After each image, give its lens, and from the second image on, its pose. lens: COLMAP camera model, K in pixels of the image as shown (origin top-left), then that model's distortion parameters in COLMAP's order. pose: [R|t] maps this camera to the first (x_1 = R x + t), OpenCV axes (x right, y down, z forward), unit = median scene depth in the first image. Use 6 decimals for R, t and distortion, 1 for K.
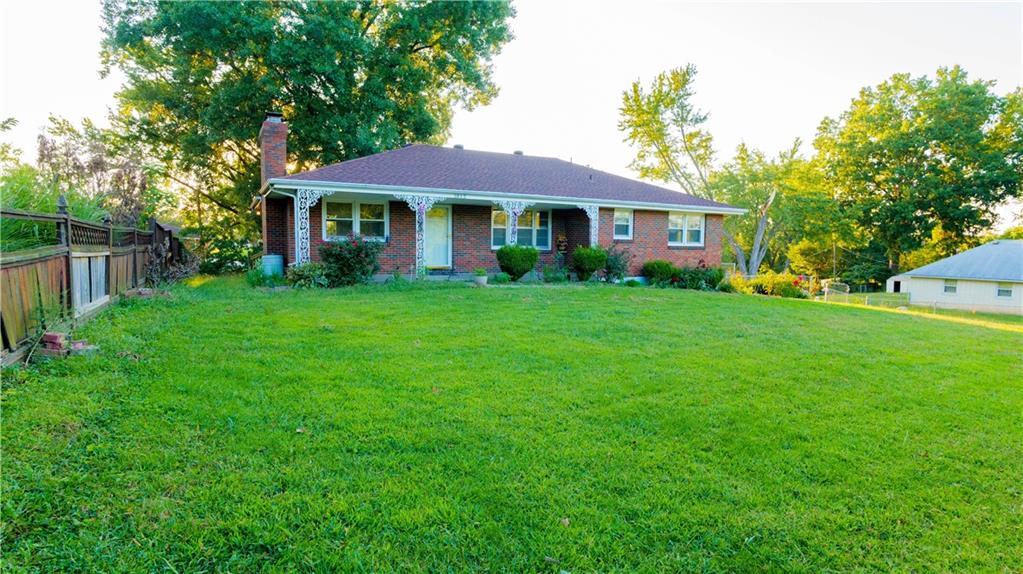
lens RADIAL K [[530.7, 0, 511.5], [0, 530.7, 287.0], [0, 0, 1]] dist [-0.017654, 0.011380]
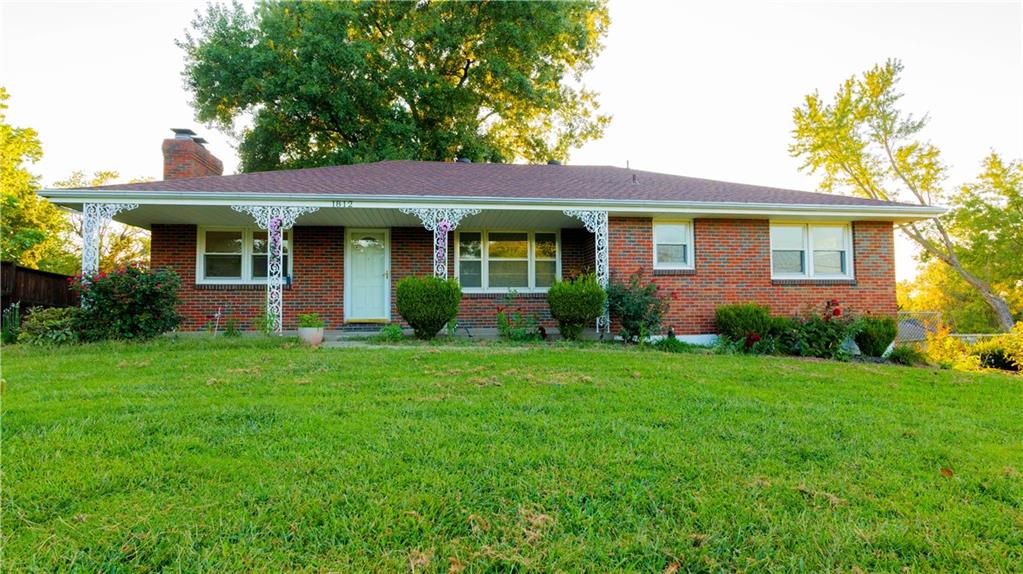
lens RADIAL K [[530.7, 0, 511.5], [0, 530.7, 287.0], [0, 0, 1]] dist [-0.017654, 0.011380]
pose [[0.931553, -0.037200, -0.361697, 0.207872], [-0.009973, 0.991764, -0.127687, 0.003851], [0.363469, 0.122555, 0.923510, 0.329644]]
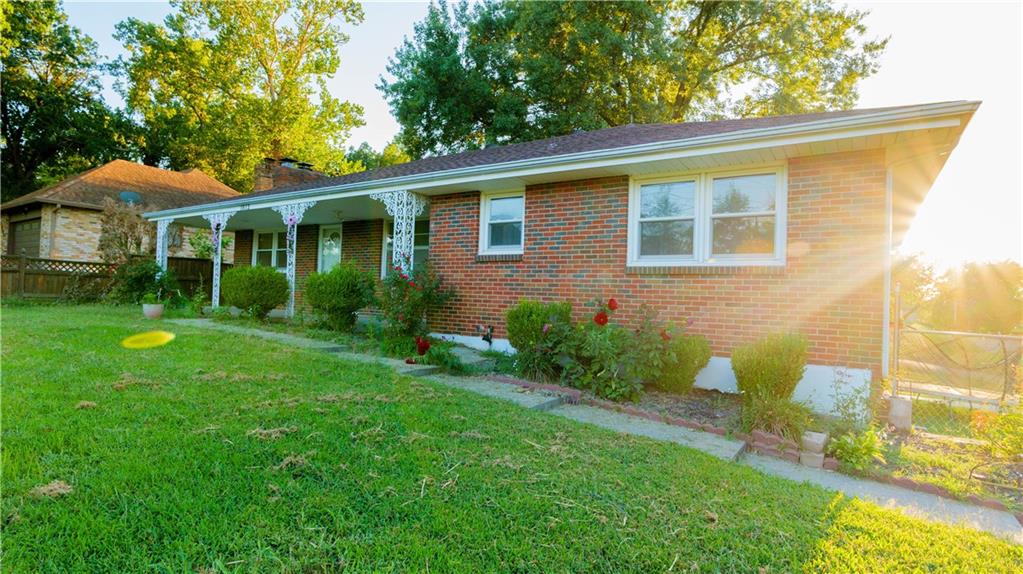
lens RADIAL K [[530.7, 0, 511.5], [0, 530.7, 287.0], [0, 0, 1]] dist [-0.017654, 0.011380]
pose [[0.463700, -0.017998, -0.885810, 0.503739], [-0.100815, 0.992228, -0.072934, -0.025094], [0.880238, 0.123123, 0.458282, 0.659142]]
